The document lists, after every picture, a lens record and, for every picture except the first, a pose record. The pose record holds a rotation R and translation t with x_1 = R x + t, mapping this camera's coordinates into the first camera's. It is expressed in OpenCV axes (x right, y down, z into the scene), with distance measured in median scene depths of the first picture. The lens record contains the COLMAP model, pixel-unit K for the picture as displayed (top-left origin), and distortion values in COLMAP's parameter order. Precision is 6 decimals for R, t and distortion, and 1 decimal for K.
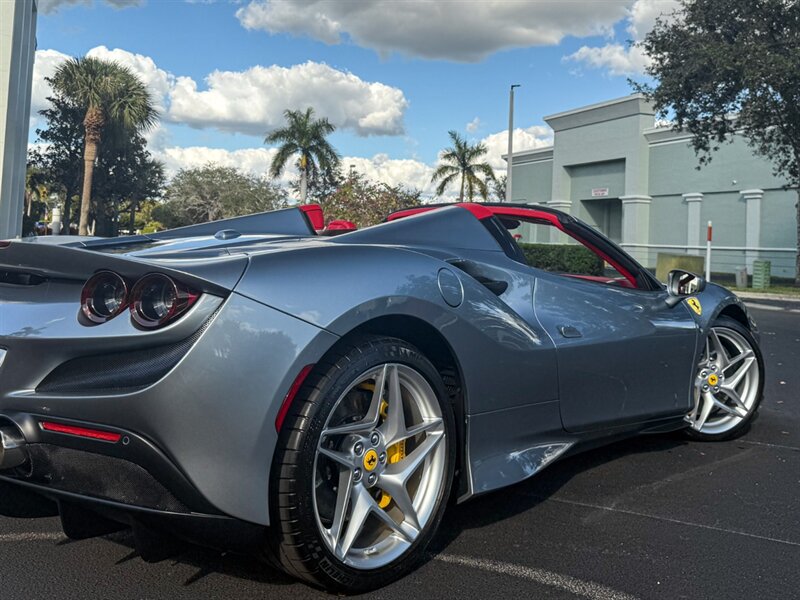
lens RADIAL K [[802.5, 0, 400.9], [0, 802.5, 223.5], [0, 0, 1]] dist [0.060666, 0.000000]
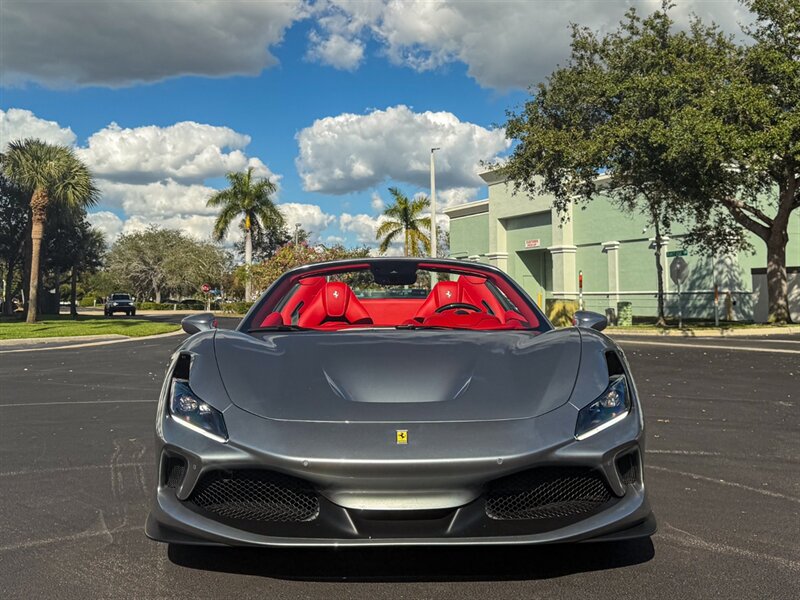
lens RADIAL K [[913.2, 0, 395.9], [0, 913.2, 255.6], [0, 0, 1]] dist [0.084363, 0.000000]
pose [[0.998777, -0.043106, 0.024201, 0.048353], [0.043720, 0.998719, -0.025458, -0.001200], [-0.023072, 0.026485, 0.999383, -0.182815]]
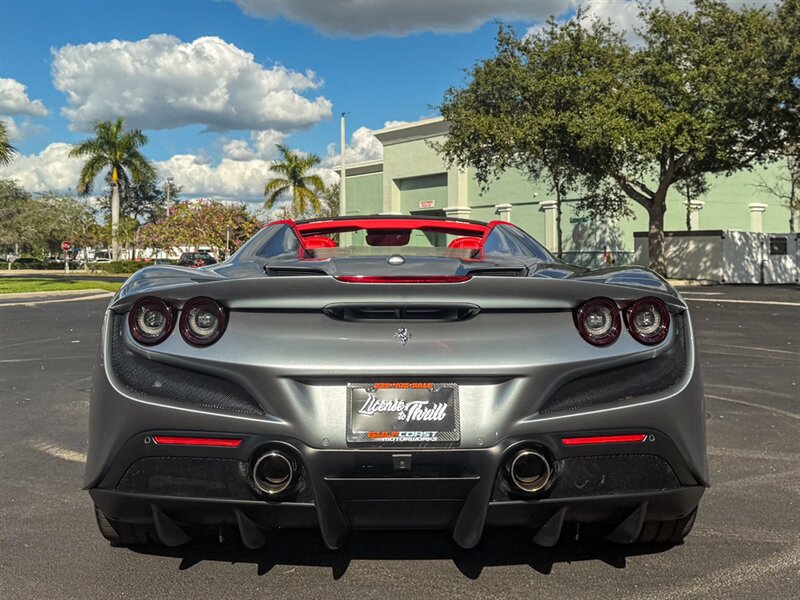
lens RADIAL K [[1021.2, 0, 430.5], [0, 1021.2, 244.8], [0, 0, 1]] dist [0.125235, 0.000000]
pose [[0.974469, -0.042900, 0.220384, -0.053567], [0.039541, 0.999025, 0.019632, -0.012342], [-0.221011, -0.010417, 0.975216, -0.353910]]
